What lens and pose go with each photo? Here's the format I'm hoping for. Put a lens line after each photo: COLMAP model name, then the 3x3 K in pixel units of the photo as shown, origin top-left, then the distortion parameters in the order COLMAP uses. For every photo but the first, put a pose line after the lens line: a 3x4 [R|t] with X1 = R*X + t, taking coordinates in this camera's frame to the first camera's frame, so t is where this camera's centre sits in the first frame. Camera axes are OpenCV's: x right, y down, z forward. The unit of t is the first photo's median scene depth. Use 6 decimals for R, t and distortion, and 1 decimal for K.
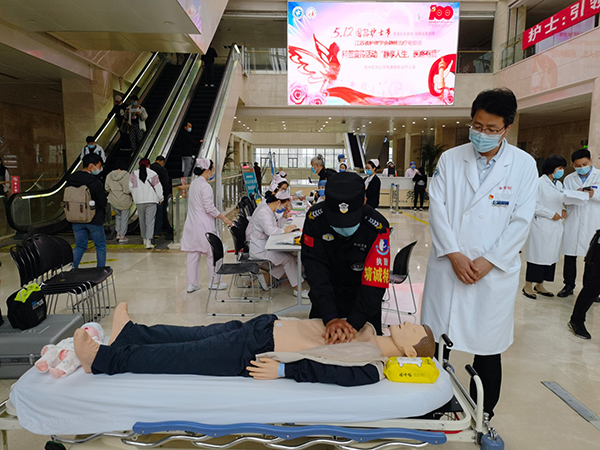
lens RADIAL K [[472.4, 0, 302.2], [0, 472.4, 227.8], [0, 0, 1]] dist [0.148722, -0.011920]
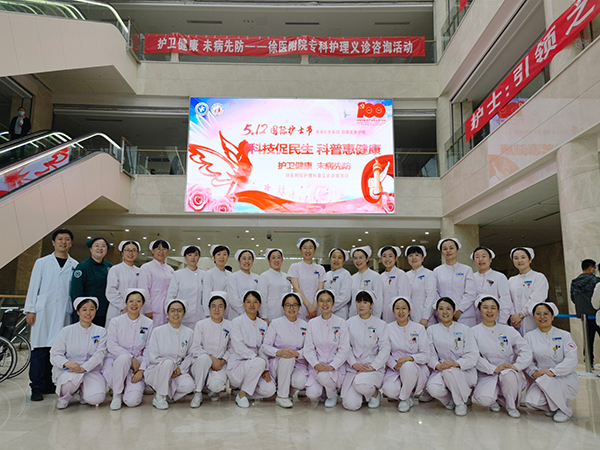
lens RADIAL K [[472.4, 0, 296.5], [0, 472.4, 225.6], [0, 0, 1]] dist [0.148722, -0.011920]
pose [[0.999784, 0.003281, -0.020536, 0.170603], [-0.009312, 0.953572, -0.301021, -0.004927], [0.018595, 0.301147, 0.953396, 0.276897]]
